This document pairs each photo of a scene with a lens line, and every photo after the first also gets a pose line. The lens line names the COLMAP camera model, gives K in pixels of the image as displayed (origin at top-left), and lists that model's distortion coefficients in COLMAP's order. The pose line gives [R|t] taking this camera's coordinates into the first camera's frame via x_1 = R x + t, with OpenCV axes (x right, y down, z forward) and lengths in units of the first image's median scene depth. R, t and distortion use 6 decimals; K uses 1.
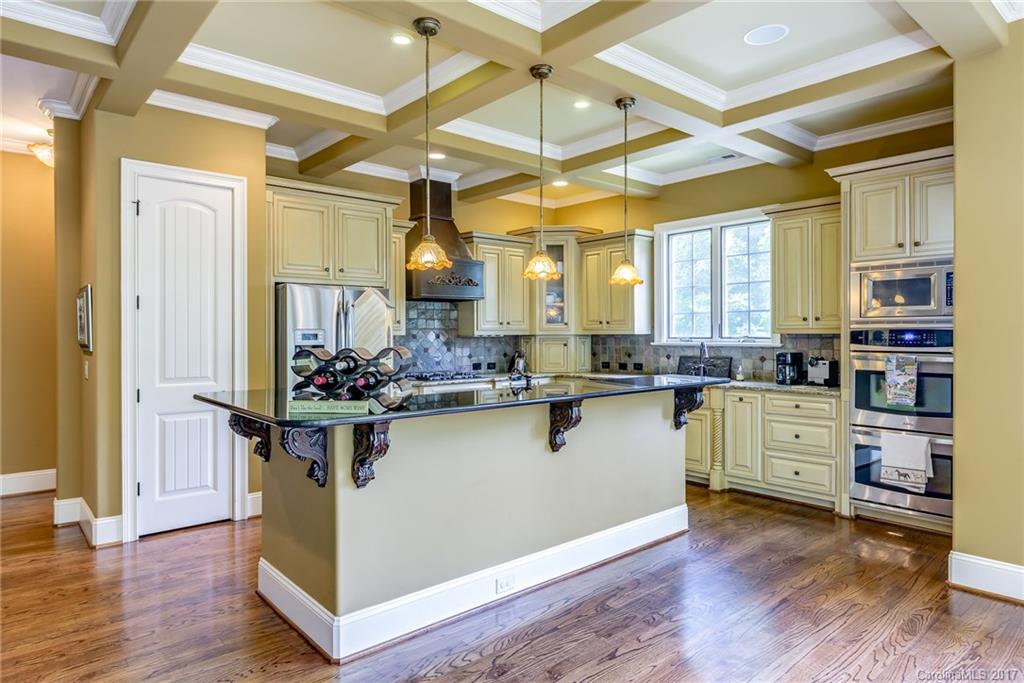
lens RADIAL K [[467.0, 0, 512.0], [0, 467.0, 341.5], [0, 0, 1]] dist [-0.003549, -0.000556]
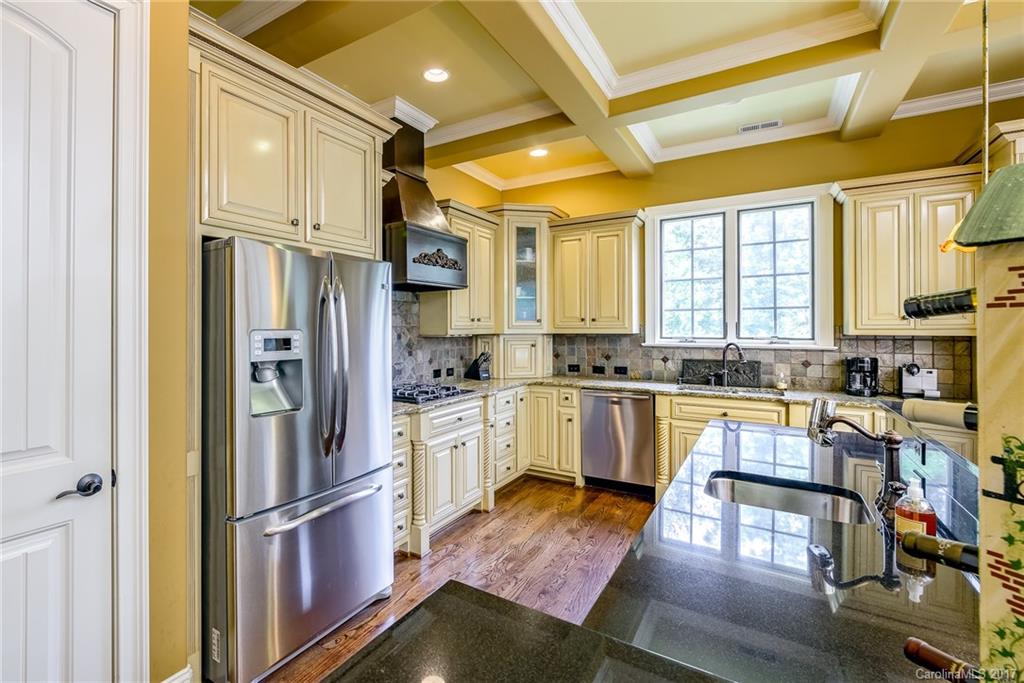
lens RADIAL K [[477.1, 0, 511.6], [0, 477.1, 338.0], [0, 0, 1]] dist [-0.014840, -0.000111]
pose [[0.979125, -0.001101, 0.203257, -0.125772], [0.001302, 0.999999, -0.000853, -0.007221], [-0.203255, 0.001100, 0.979125, 0.190697]]
